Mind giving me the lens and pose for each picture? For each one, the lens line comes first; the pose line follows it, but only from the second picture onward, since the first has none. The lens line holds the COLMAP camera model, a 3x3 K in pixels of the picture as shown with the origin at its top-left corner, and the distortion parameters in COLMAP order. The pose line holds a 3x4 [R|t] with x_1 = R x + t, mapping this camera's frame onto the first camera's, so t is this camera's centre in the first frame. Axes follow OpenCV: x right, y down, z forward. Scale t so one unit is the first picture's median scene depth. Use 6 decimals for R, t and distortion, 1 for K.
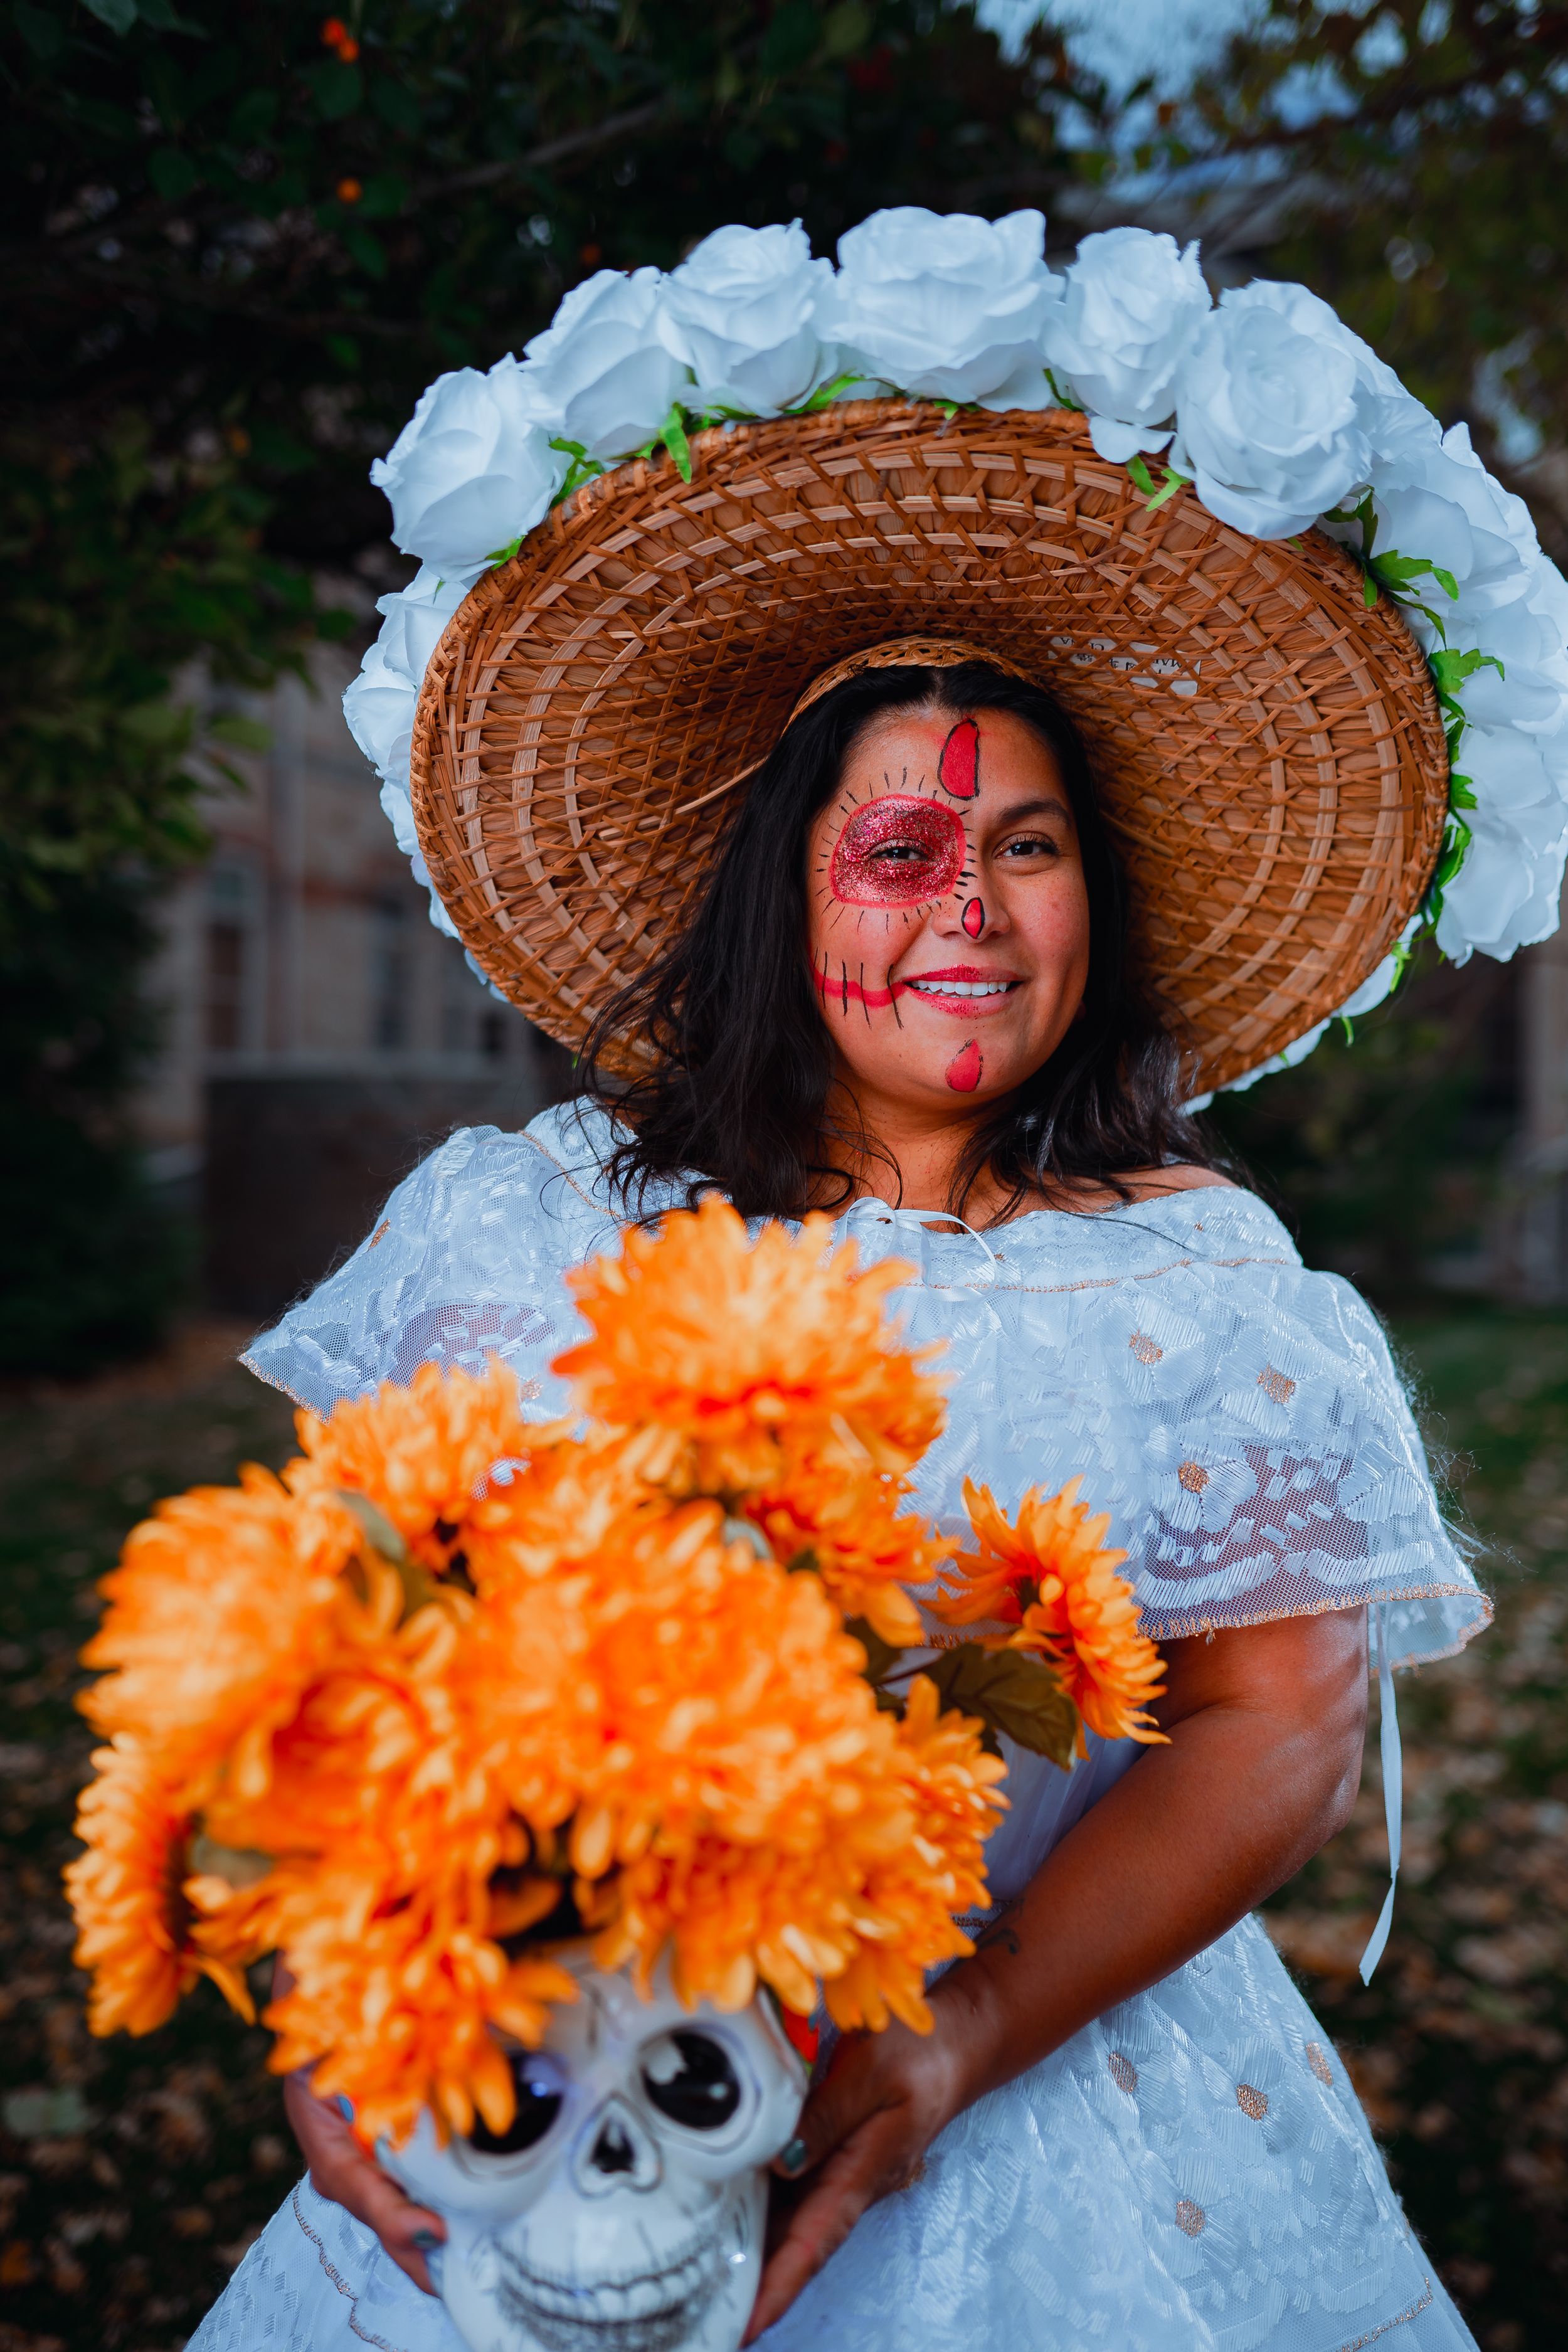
lens RADIAL K [[2394.4, 0, 784.0], [0, 2394.4, 1176.0], [0, 0, 1]] dist [0.427907, -0.535198]
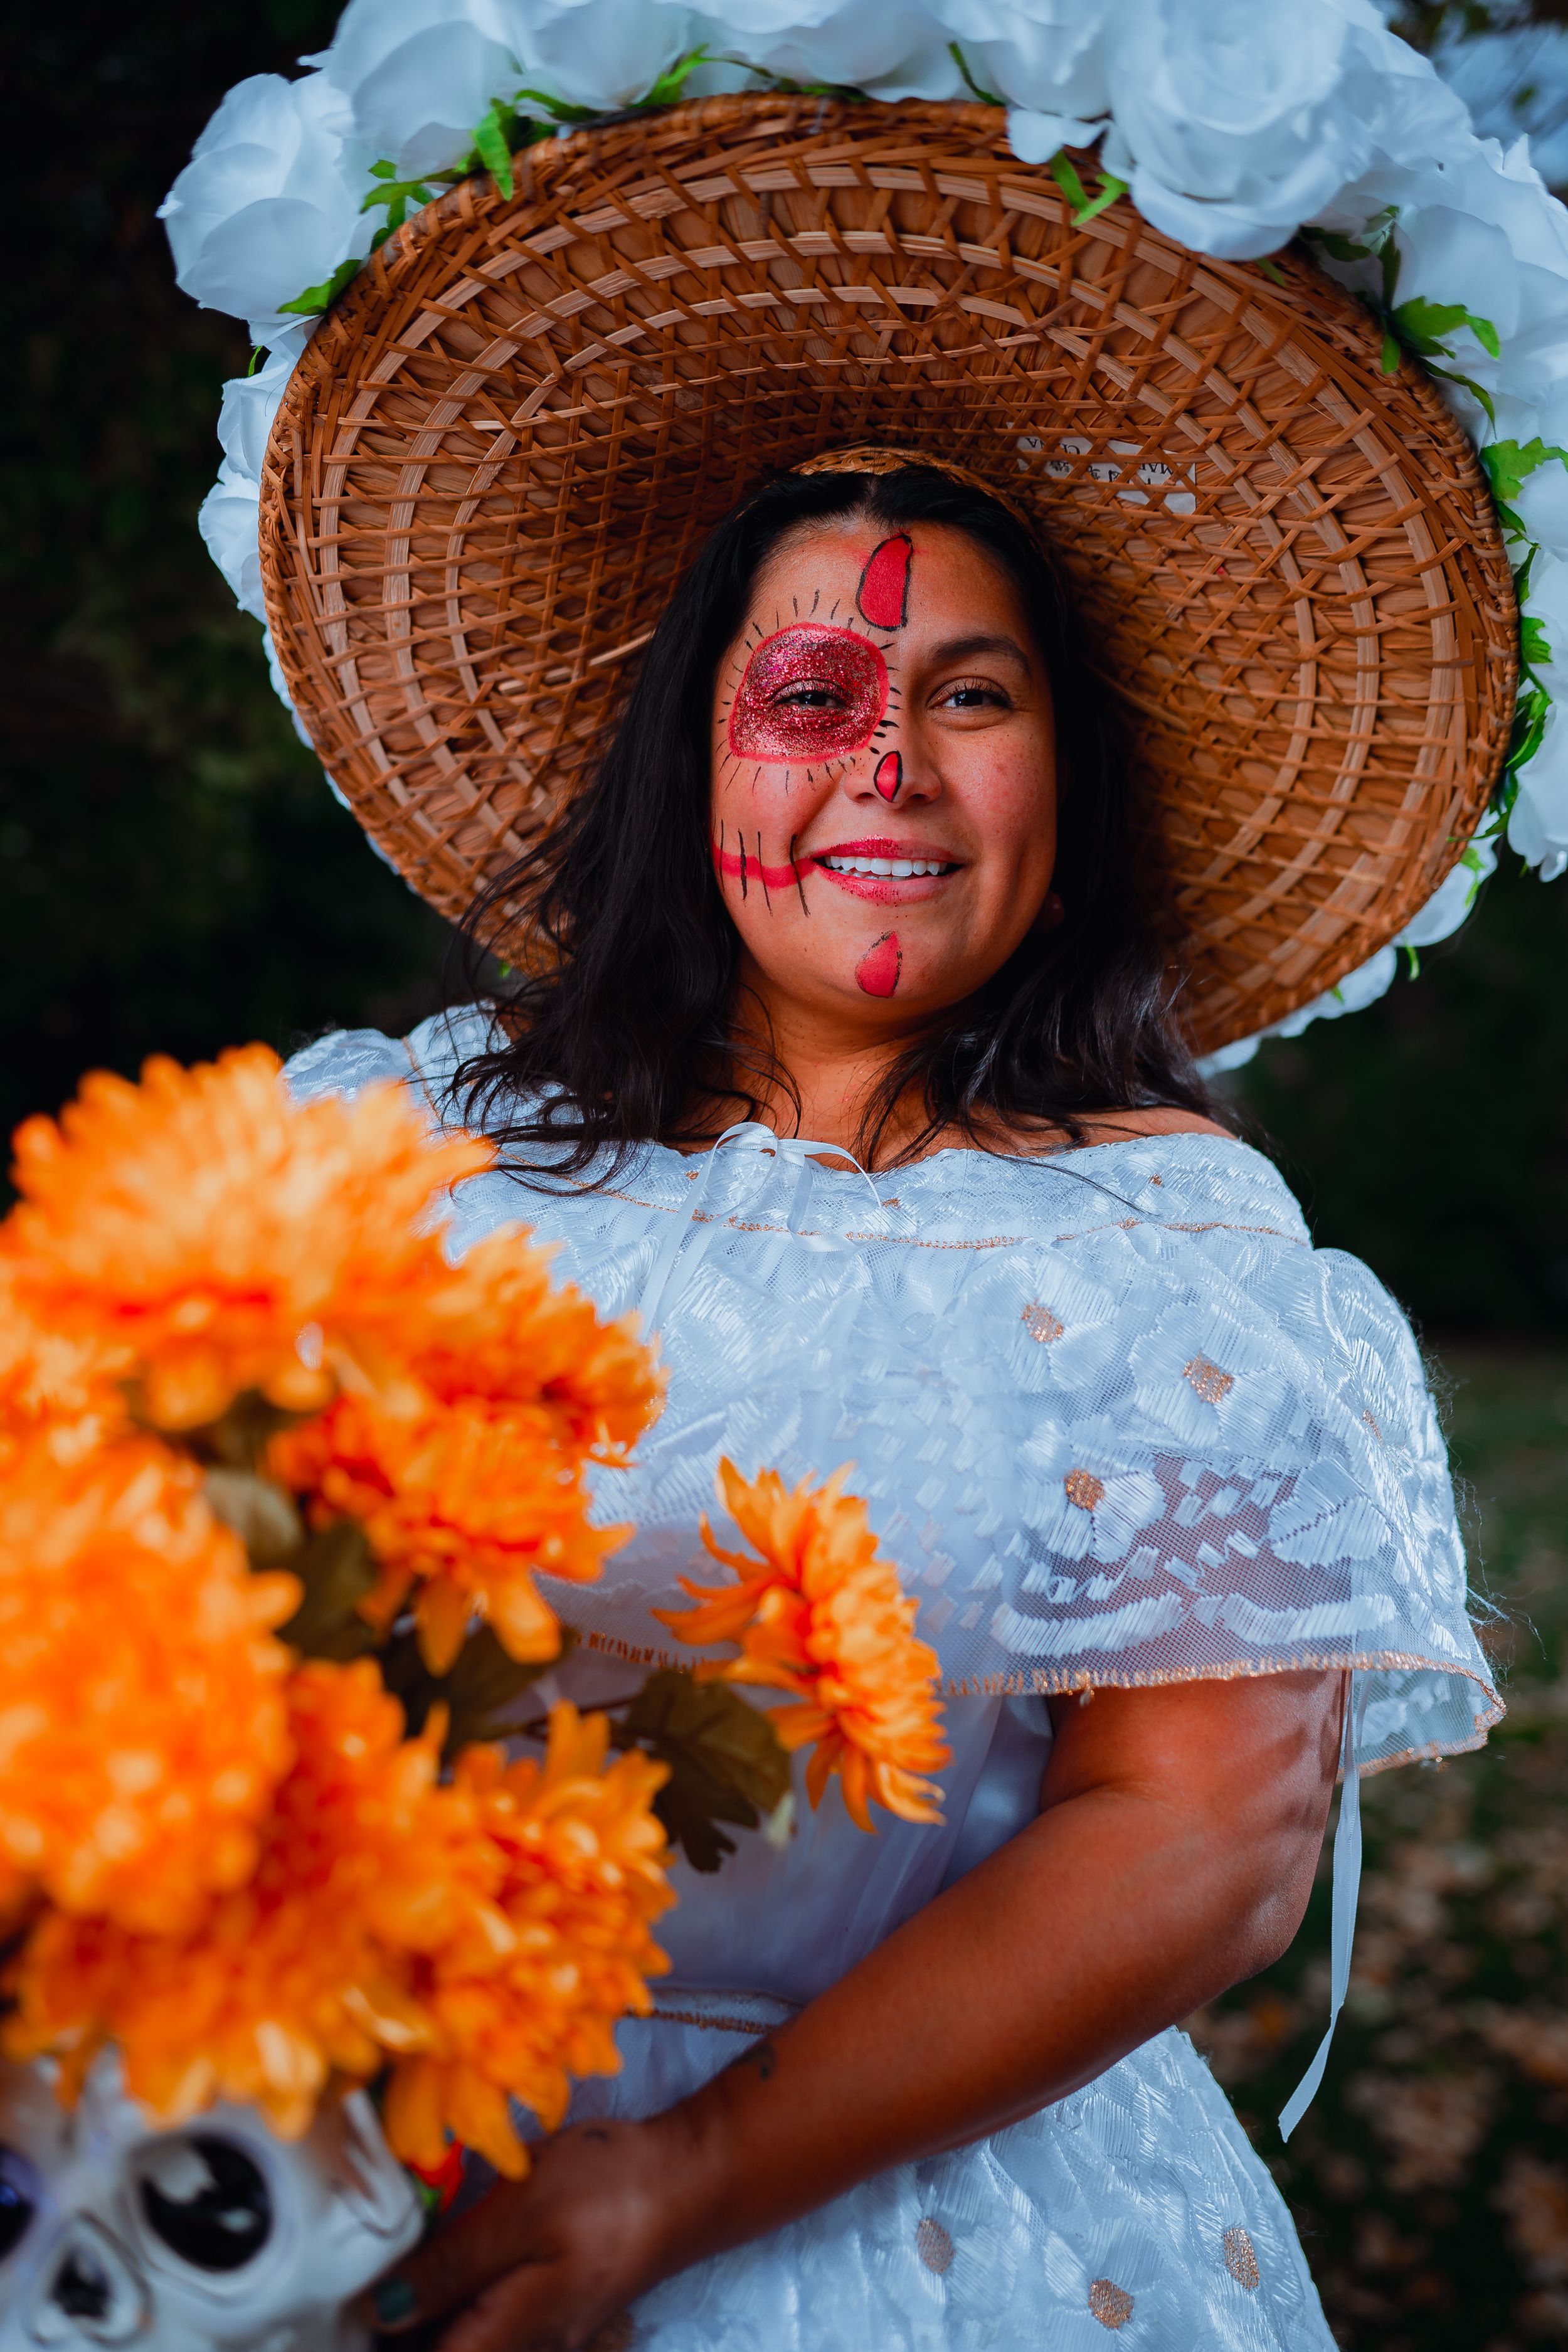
lens RADIAL K [[2264.6, 0, 784.0], [0, 2264.6, 1176.0], [0, 0, 1]] dist [0.154833, 0.017486]
pose [[0.983646, 0.054101, -0.171795, 0.179438], [-0.058046, 0.998151, -0.018023, 0.040227], [0.170503, 0.027700, 0.984968, 0.253259]]
